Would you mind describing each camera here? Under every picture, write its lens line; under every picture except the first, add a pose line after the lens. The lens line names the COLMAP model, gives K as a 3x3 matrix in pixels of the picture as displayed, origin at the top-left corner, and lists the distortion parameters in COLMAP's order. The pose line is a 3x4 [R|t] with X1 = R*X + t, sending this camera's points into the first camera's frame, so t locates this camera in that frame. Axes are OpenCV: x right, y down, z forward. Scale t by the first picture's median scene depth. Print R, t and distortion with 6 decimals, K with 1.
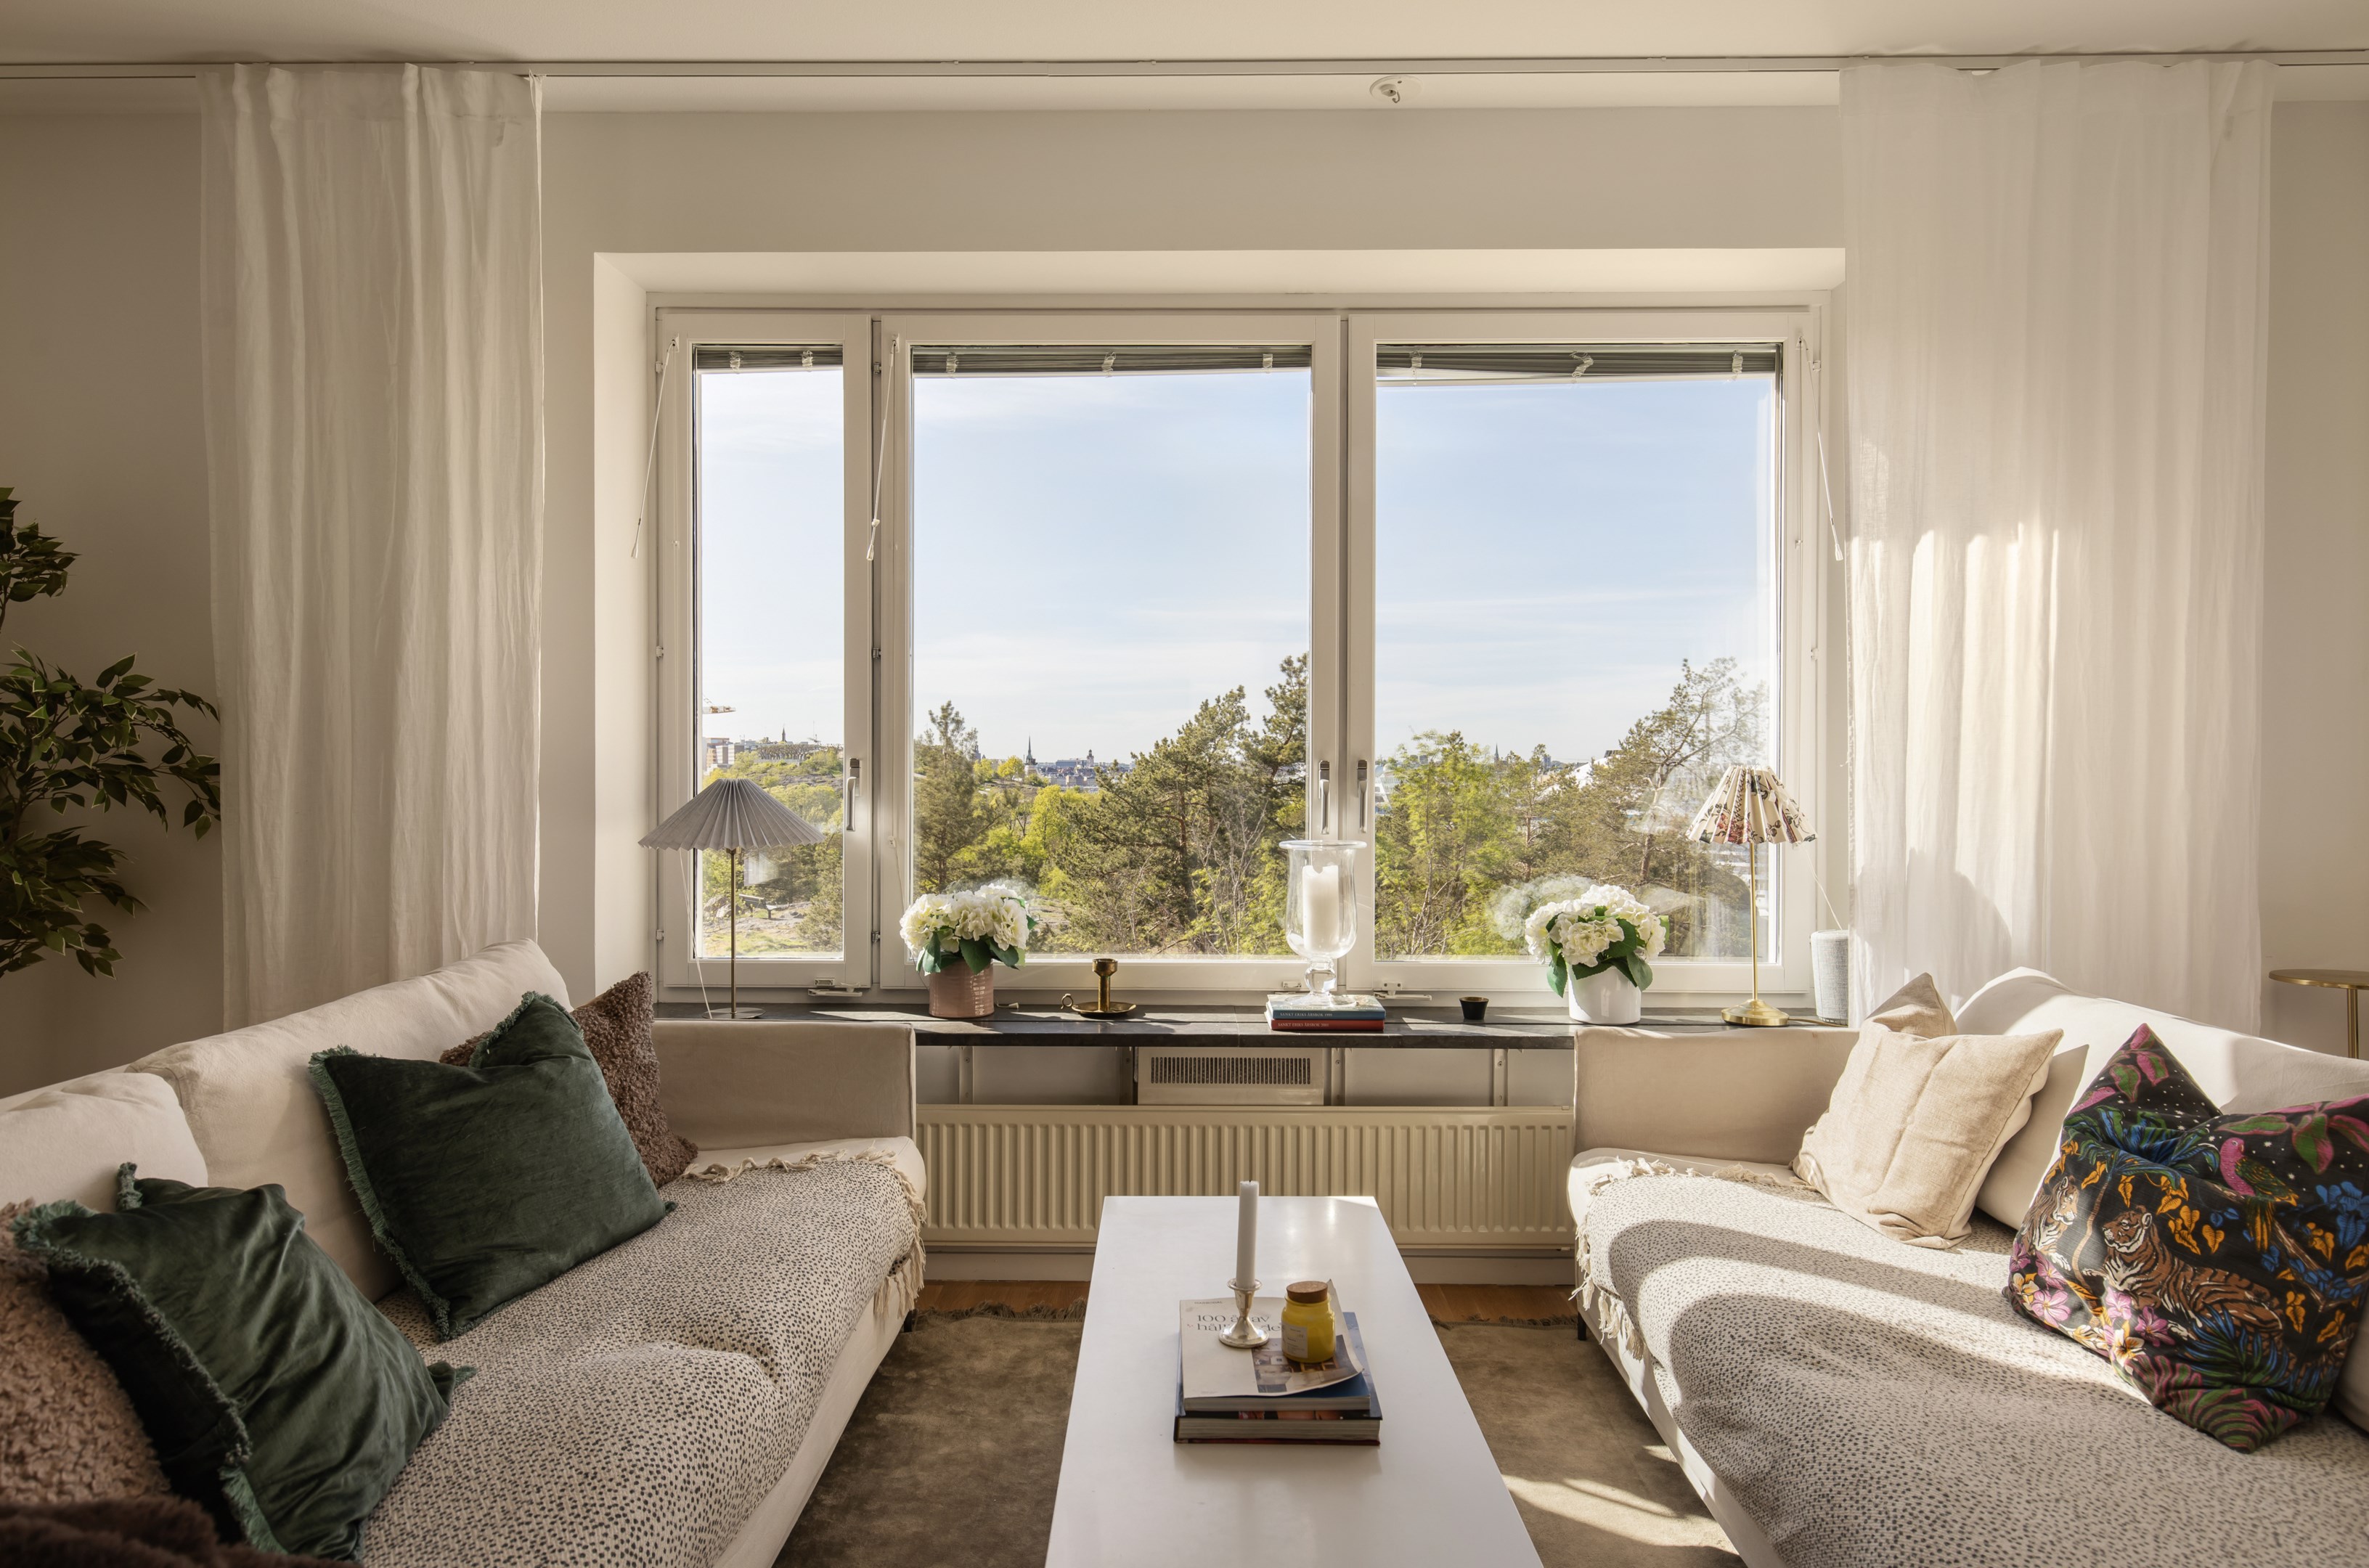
lens RADIAL K [[1364.5, 0, 1184.4], [0, 1364.5, 776.2], [0, 0, 1]] dist [0.007582, 0.001340]
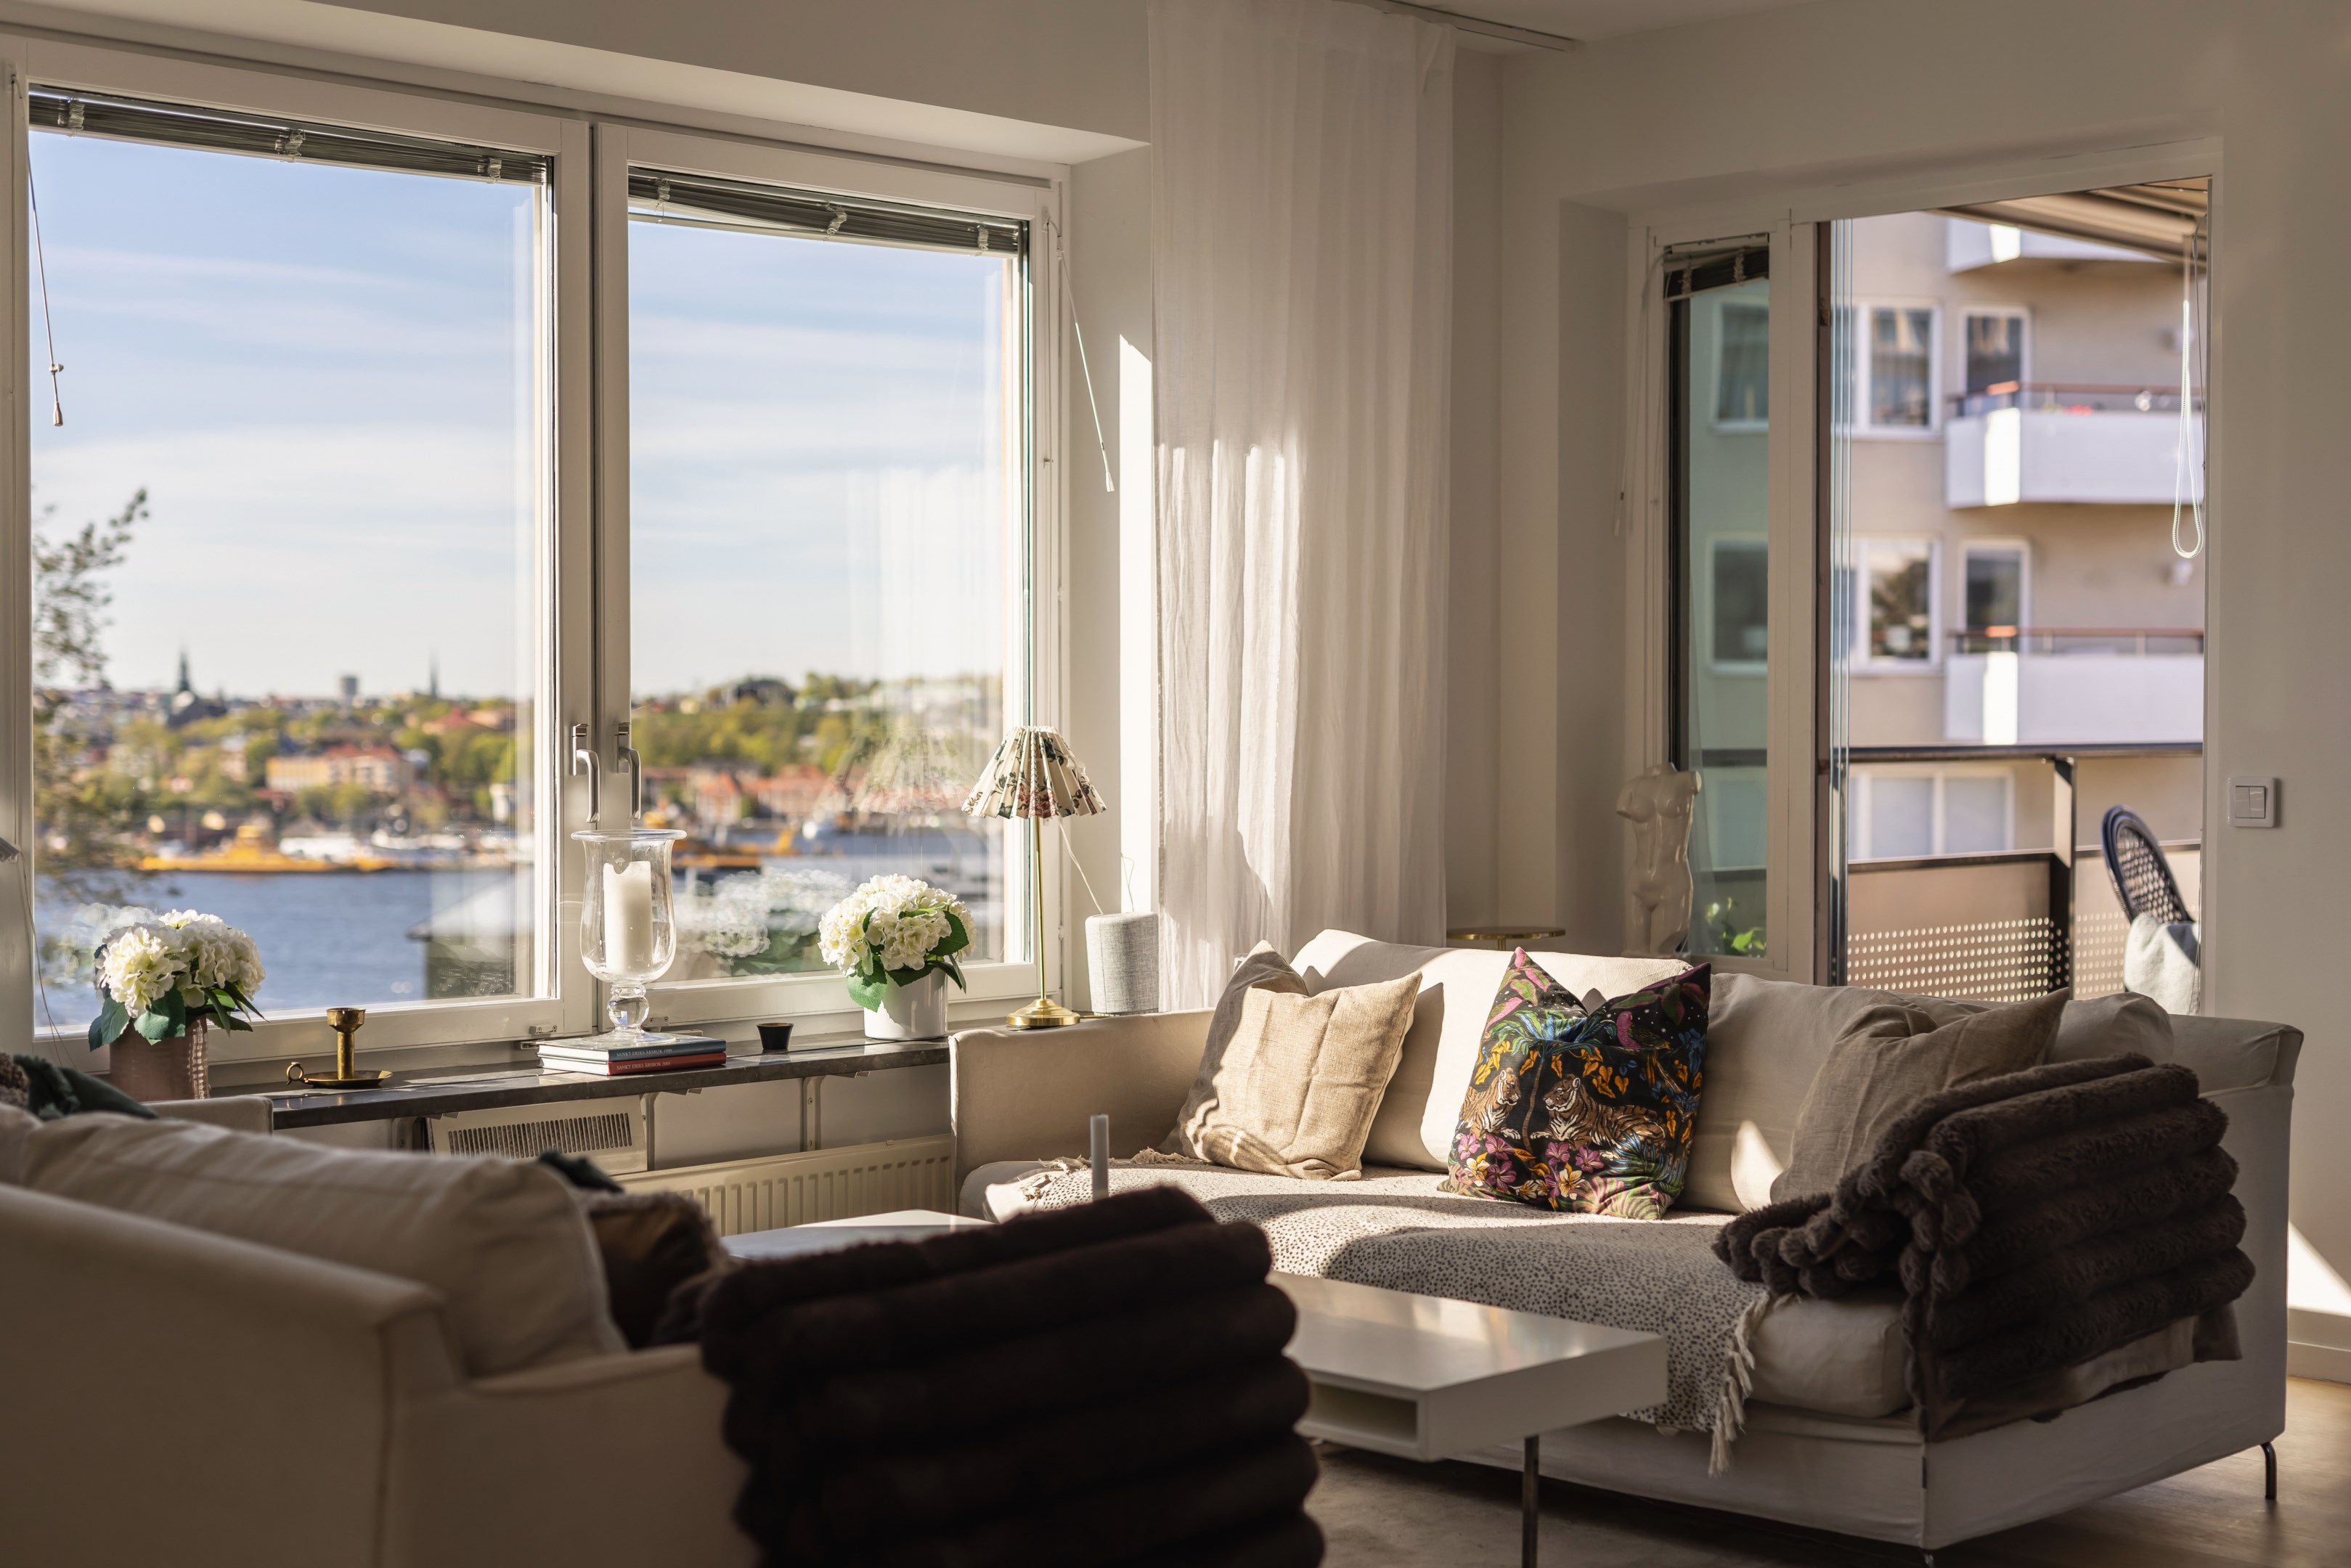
lens RADIAL K [[3262.8, 0, 1175.5], [0, 3262.8, 784.0], [0, 0, 1]] dist [0.001069, 0.098354]
pose [[0.705894, -0.019648, 0.708045, -1.029167], [0.006444, 0.999752, 0.021318, -0.015940], [-0.708288, -0.010485, 0.705845, -0.534109]]
